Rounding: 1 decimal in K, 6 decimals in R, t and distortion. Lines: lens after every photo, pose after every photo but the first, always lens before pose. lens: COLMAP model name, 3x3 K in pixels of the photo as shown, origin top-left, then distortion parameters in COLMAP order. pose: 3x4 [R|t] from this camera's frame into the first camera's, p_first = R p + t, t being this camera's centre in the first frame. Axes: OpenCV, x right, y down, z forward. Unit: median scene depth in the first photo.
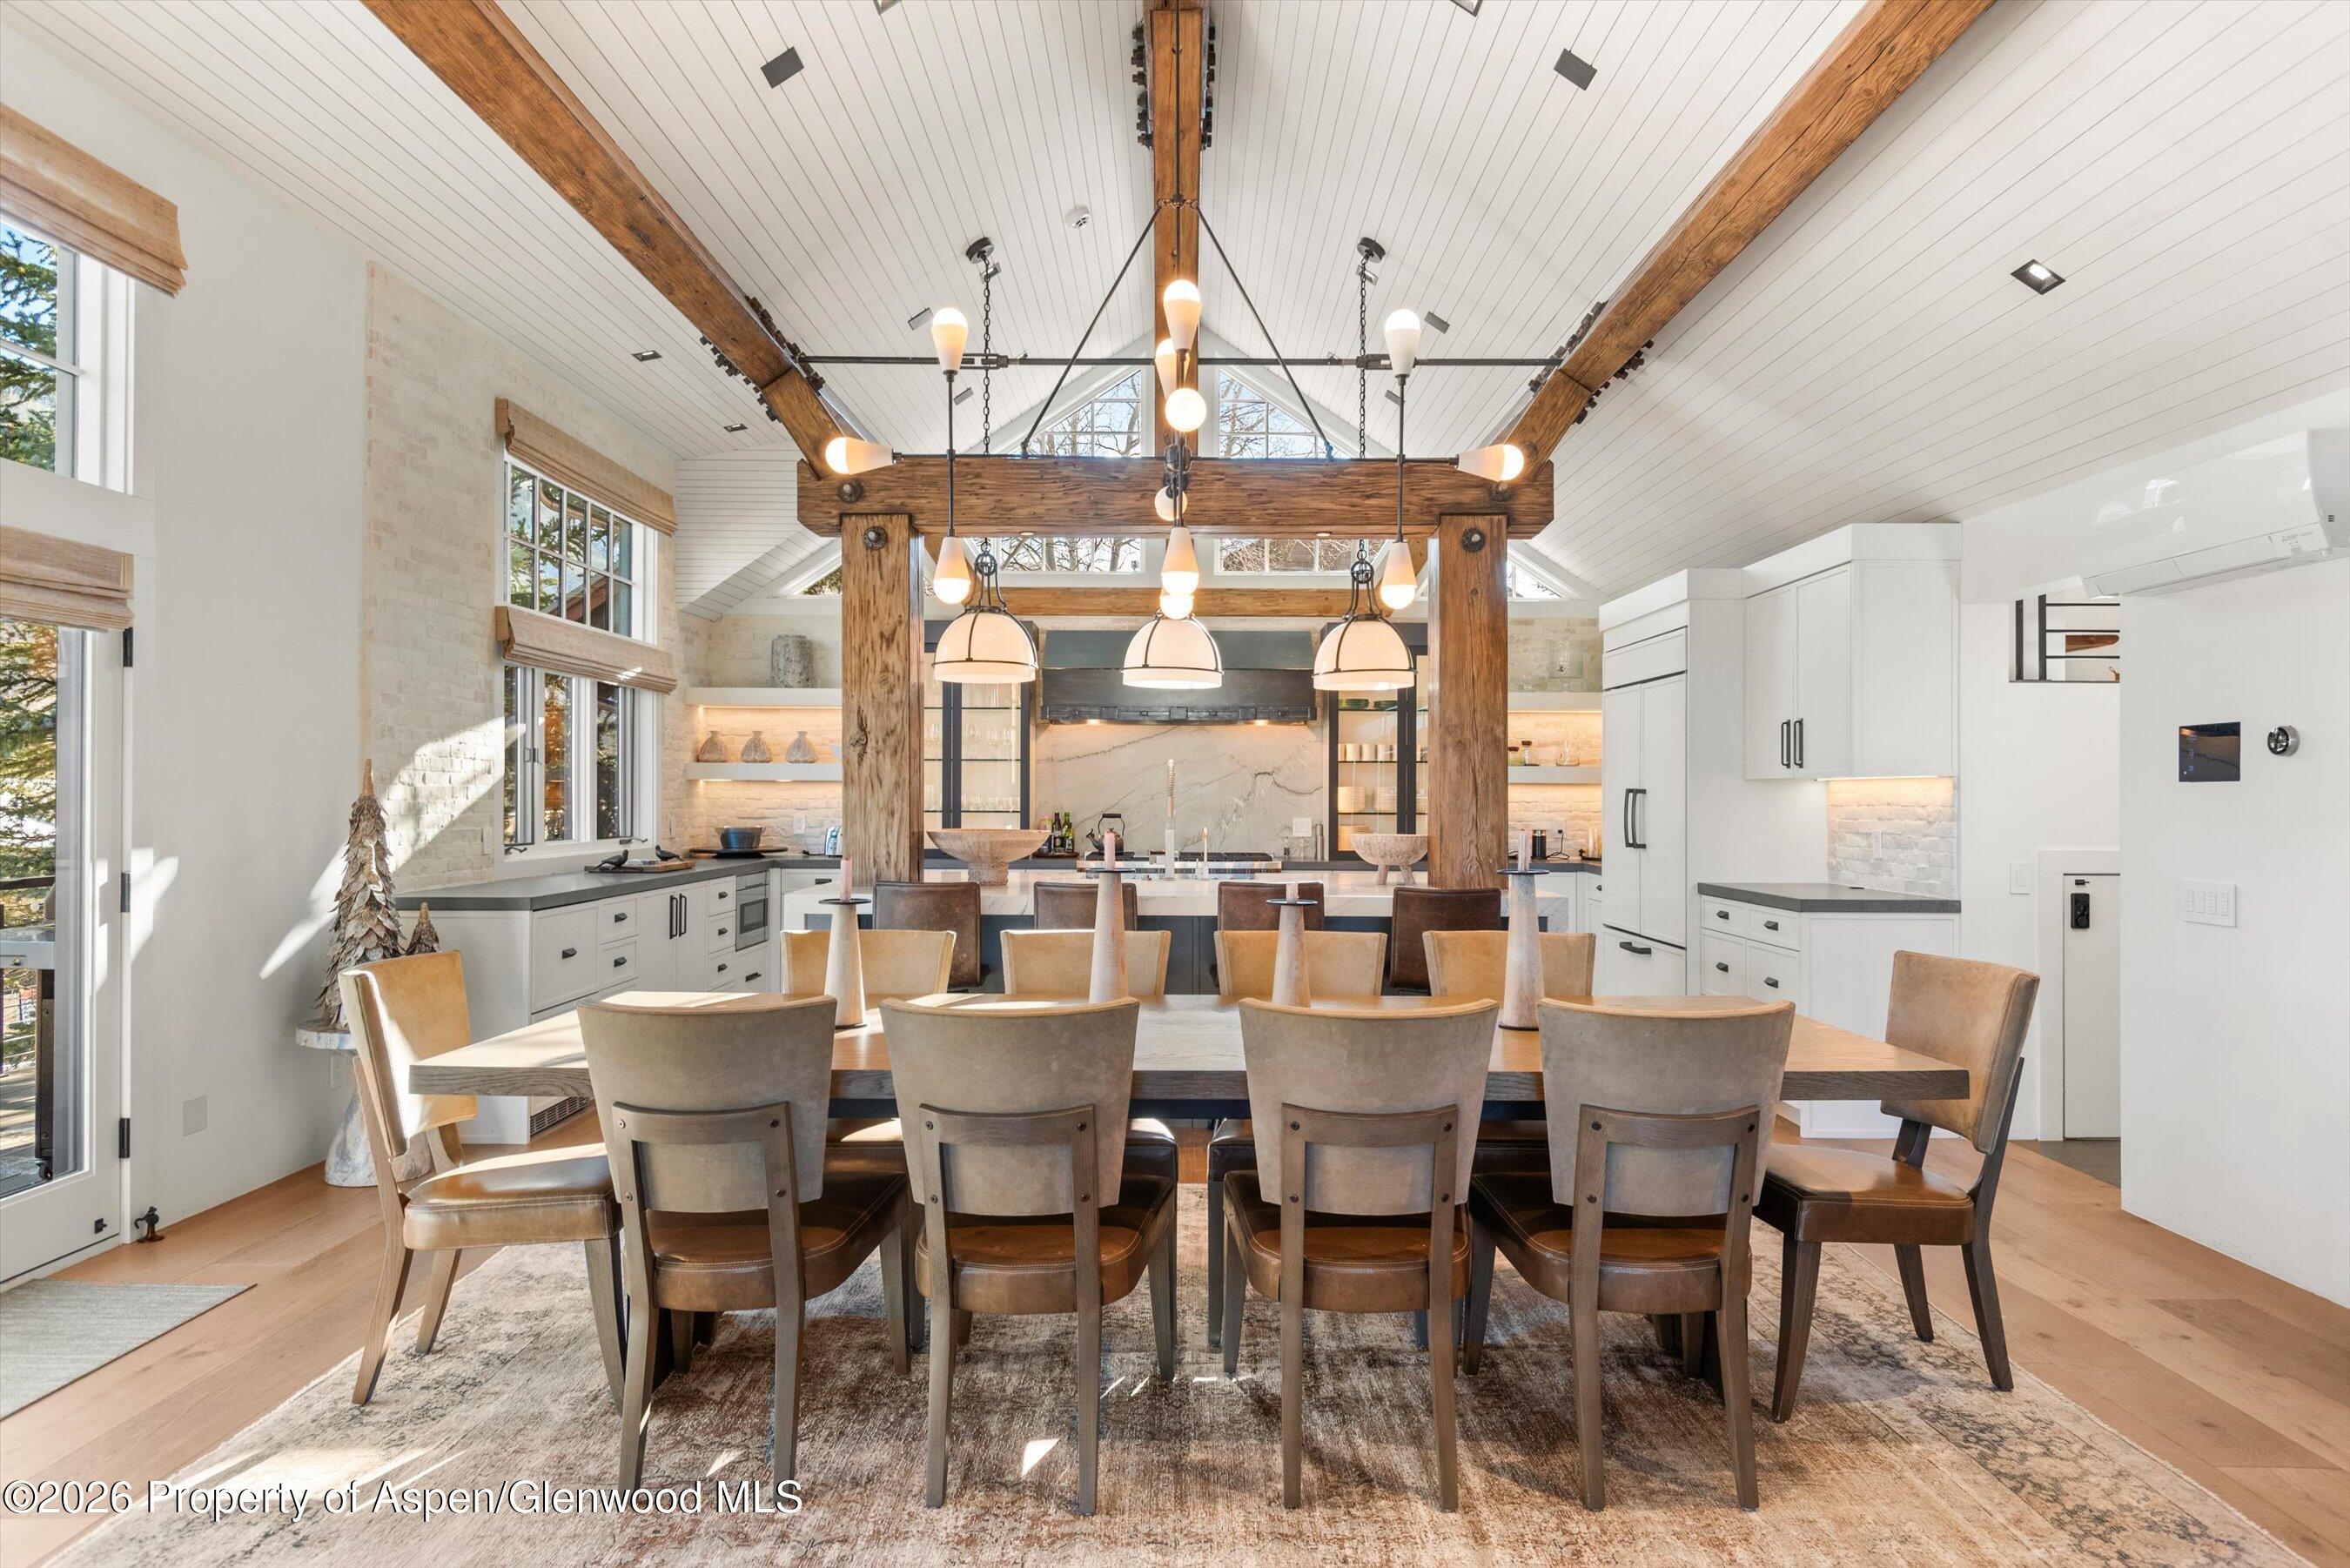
lens RADIAL K [[1387.6, 0, 1181.5], [0, 1387.6, 792.9], [0, 0, 1]] dist [0.006688, 0.001663]
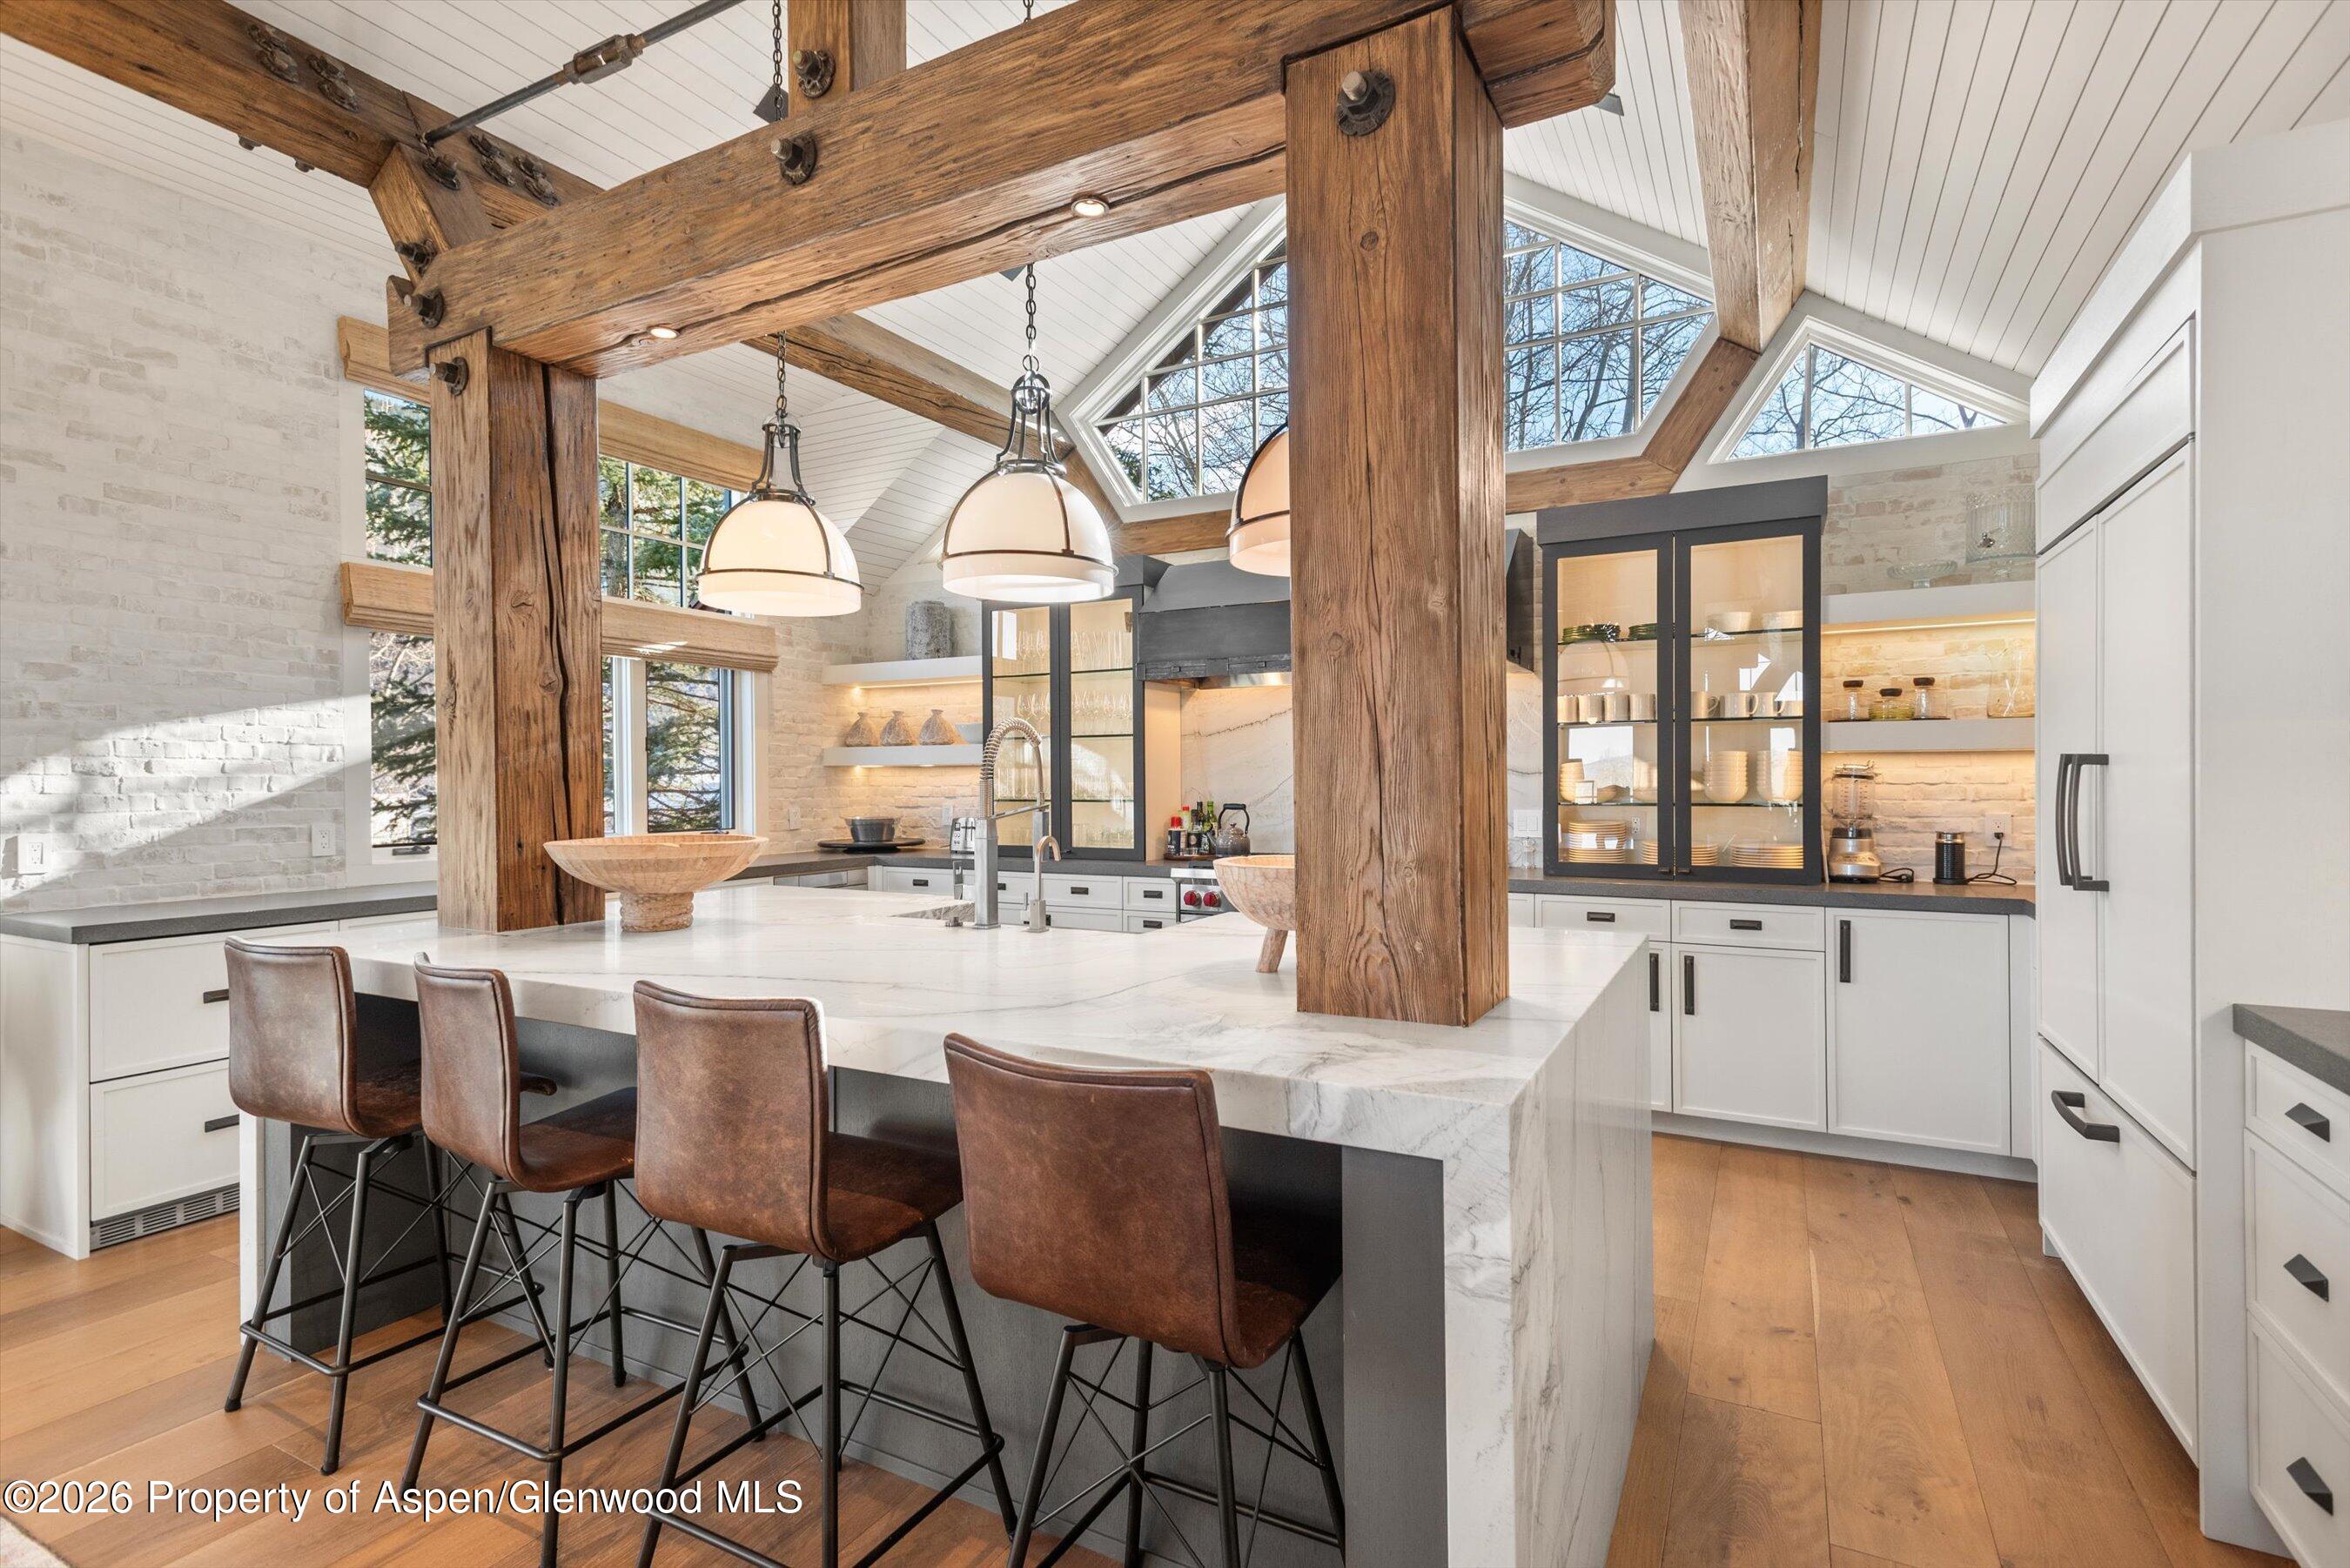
lens RADIAL K [[1127.4, 0, 1165.9], [0, 1127.4, 789.6], [0, 0, 1]] dist [0.010143, -0.000731]
pose [[0.882989, -0.004850, -0.469369, 0.272606], [0.010037, 0.999913, 0.008549, 0.002598], [0.469287, -0.012260, 0.882961, 0.621335]]
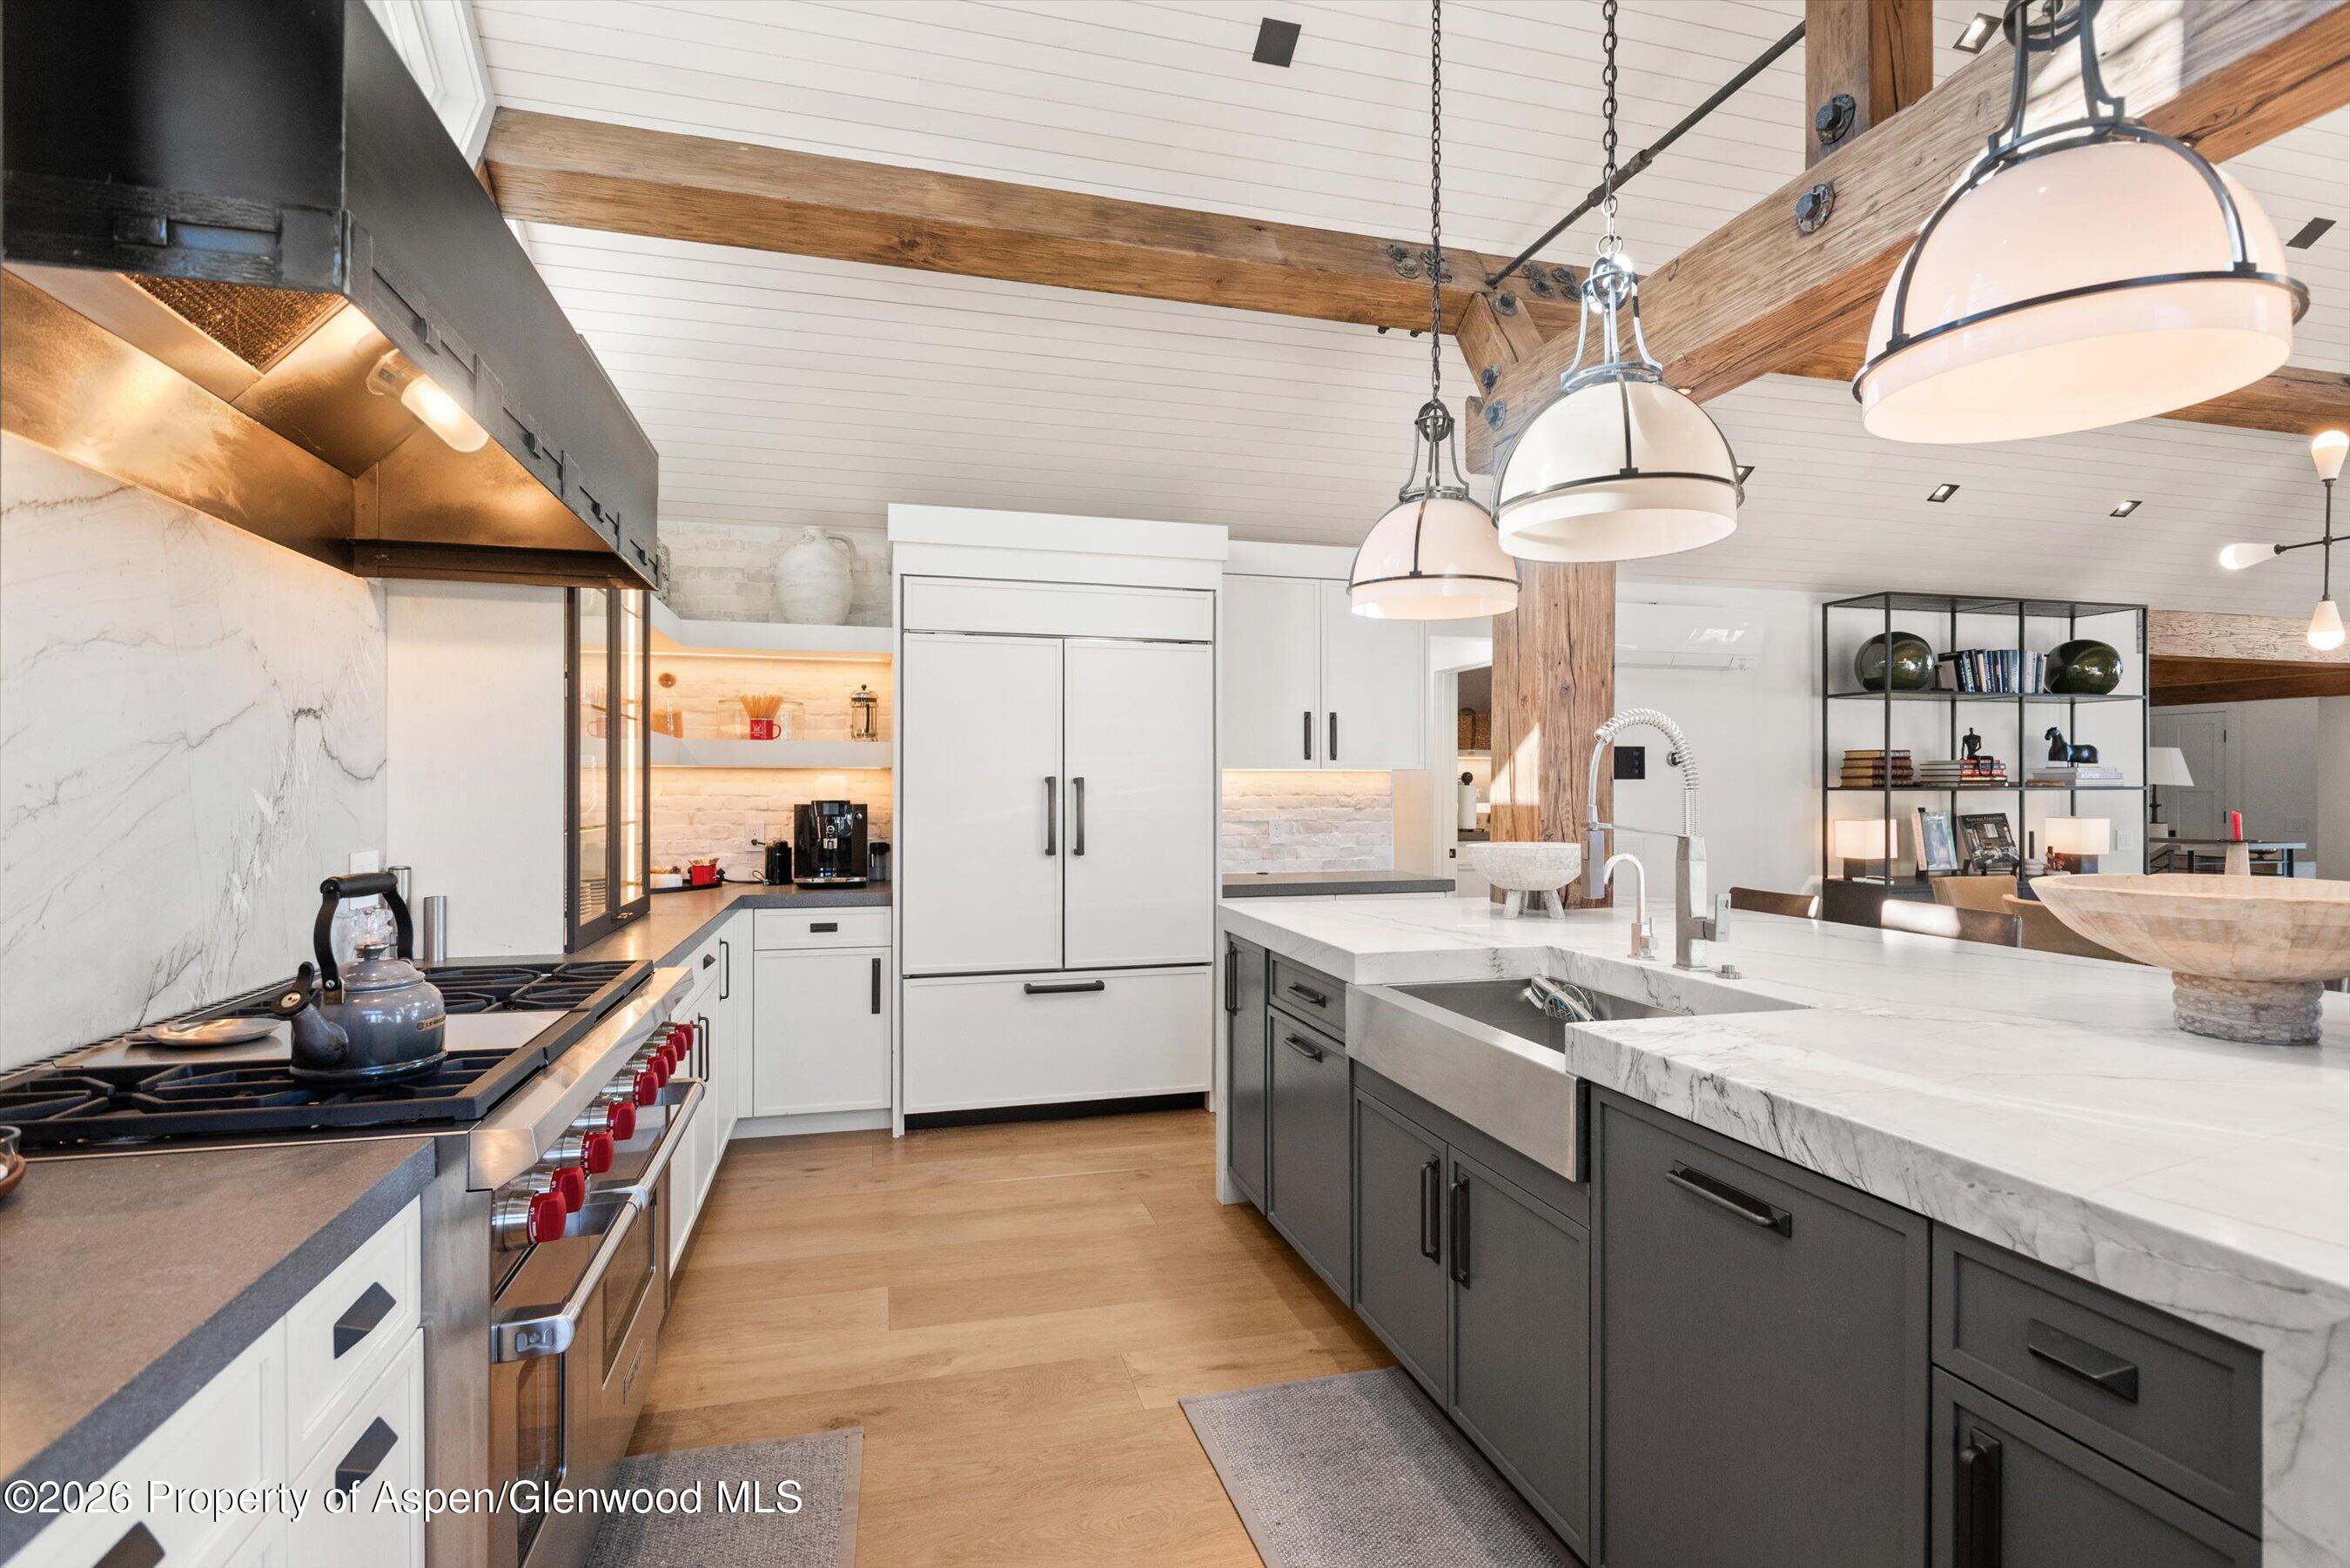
lens RADIAL K [[1144.7, 0, 1177.1], [0, 1144.7, 788.2], [0, 0, 1]] dist [-0.000051, 0.000001]
pose [[-0.261811, 0.001055, 0.965119, -0.346375], [-0.004001, 0.999990, -0.002178, 0.005311], [-0.965111, -0.004432, -0.261804, 1.277363]]
